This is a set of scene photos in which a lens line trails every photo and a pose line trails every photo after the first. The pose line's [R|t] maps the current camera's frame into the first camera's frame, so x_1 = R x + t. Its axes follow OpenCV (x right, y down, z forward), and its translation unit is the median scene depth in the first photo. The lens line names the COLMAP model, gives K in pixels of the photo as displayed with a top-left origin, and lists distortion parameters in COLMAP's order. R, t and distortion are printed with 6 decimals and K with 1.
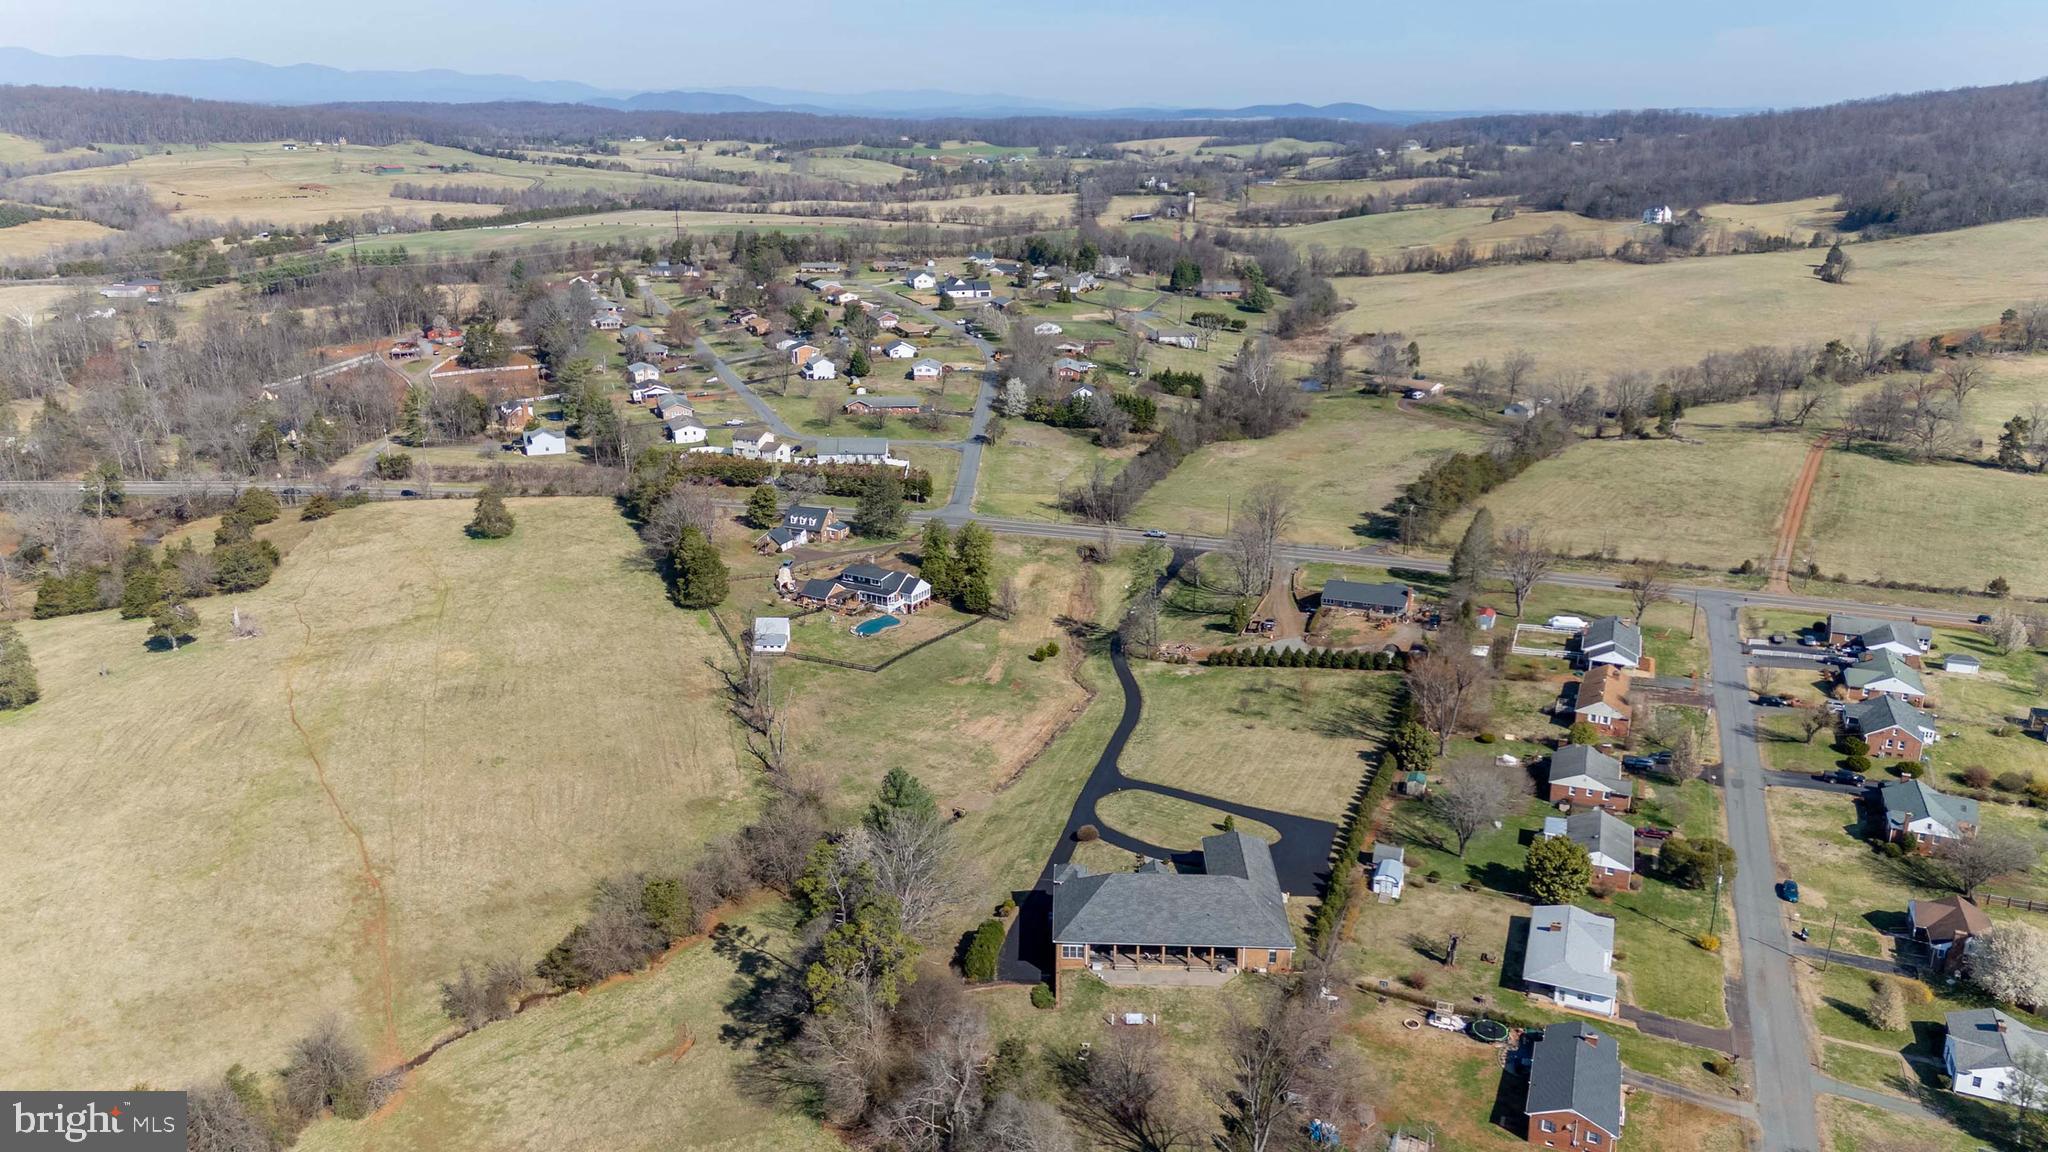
lens RADIAL K [[1501.0, 0, 1024.0], [0, 1501.0, 576.0], [0, 0, 1]] dist [0.126067, -0.085798]
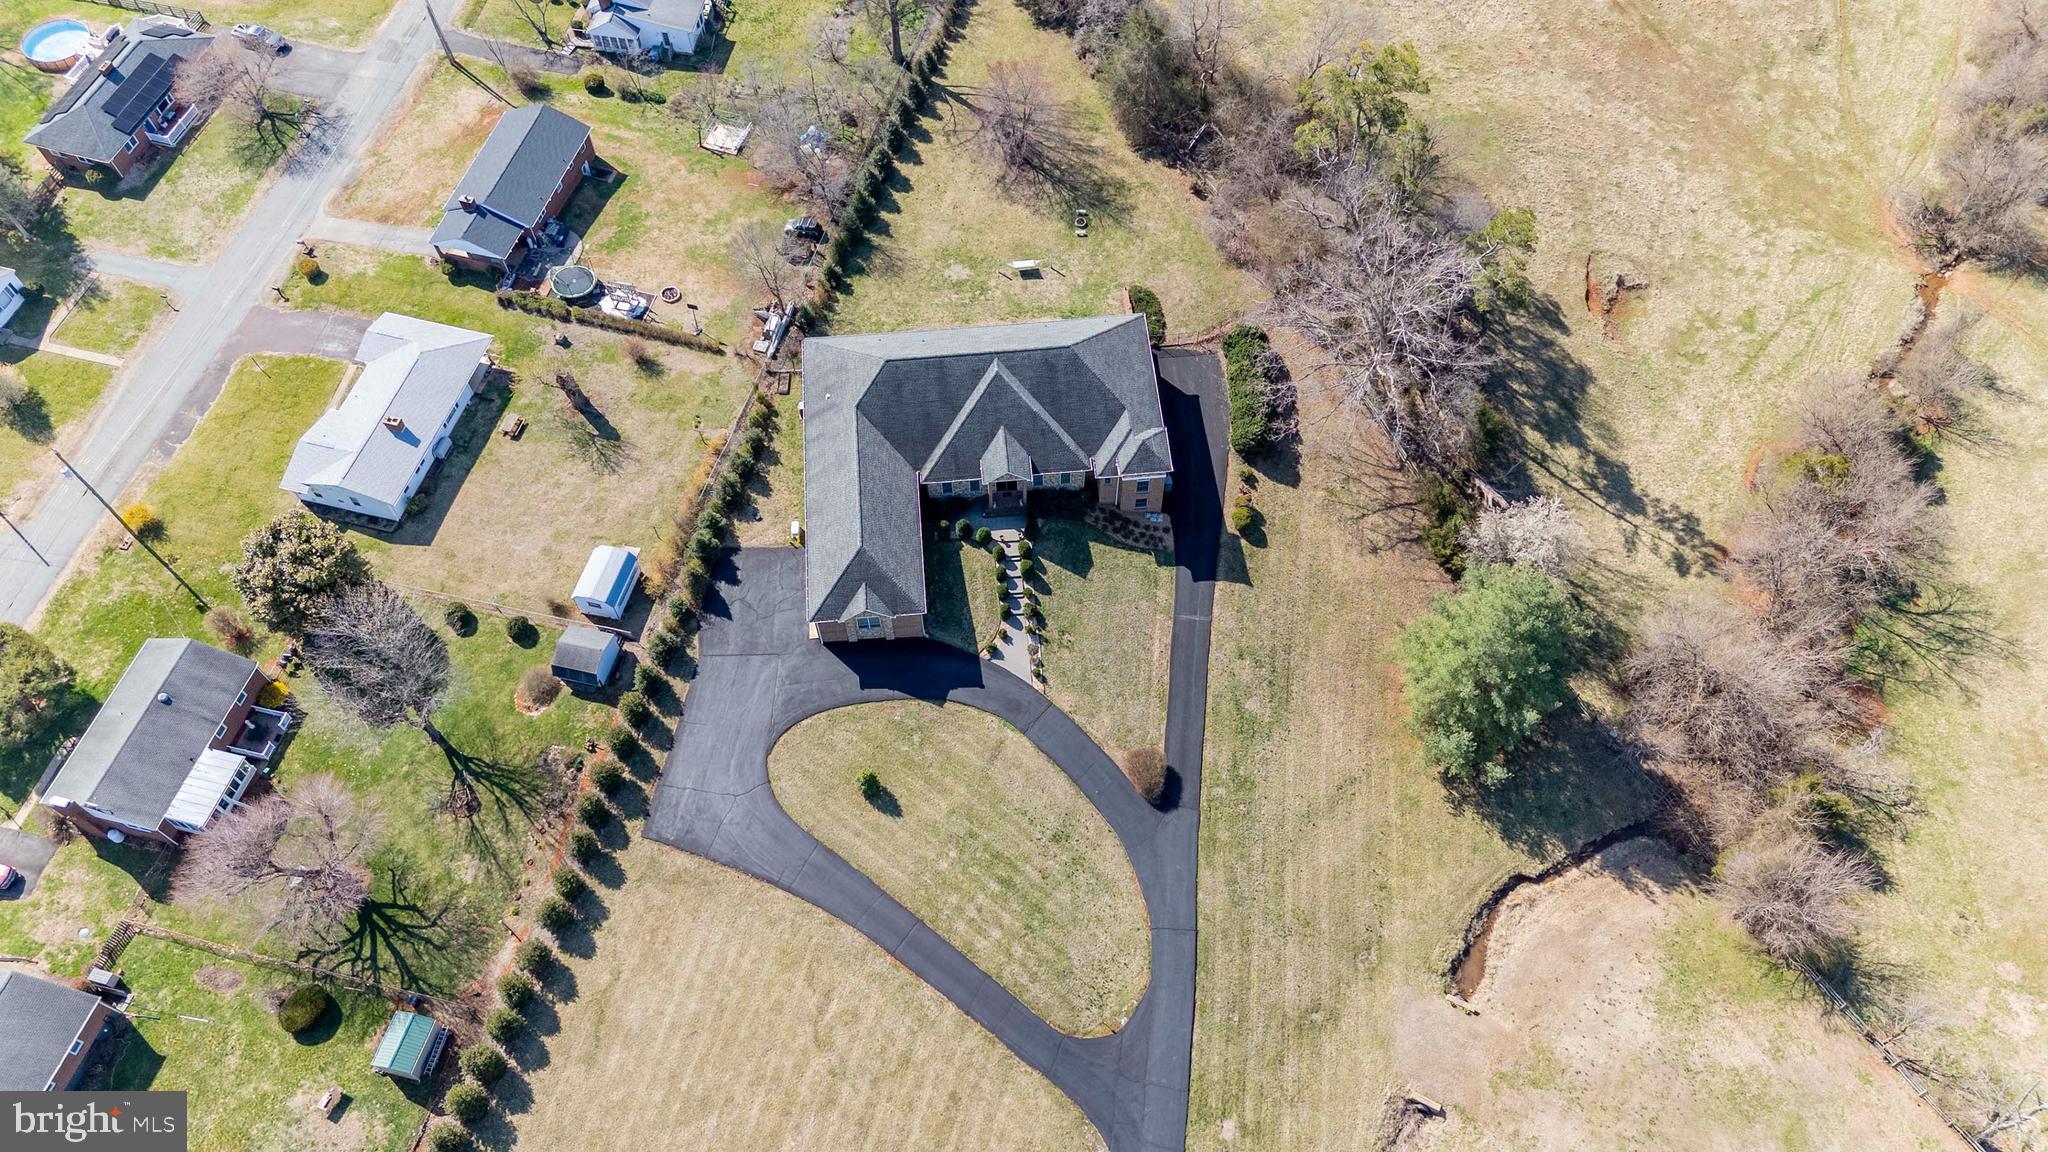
lens RADIAL K [[1501.0, 0, 1024.0], [0, 1501.0, 576.0], [0, 0, 1]] dist [0.126067, -0.085798]
pose [[-0.992816, 0.105473, -0.056501, 0.118704], [-0.029221, 0.244187, 0.969288, -0.376701], [0.116031, 0.963975, -0.239351, 1.190152]]
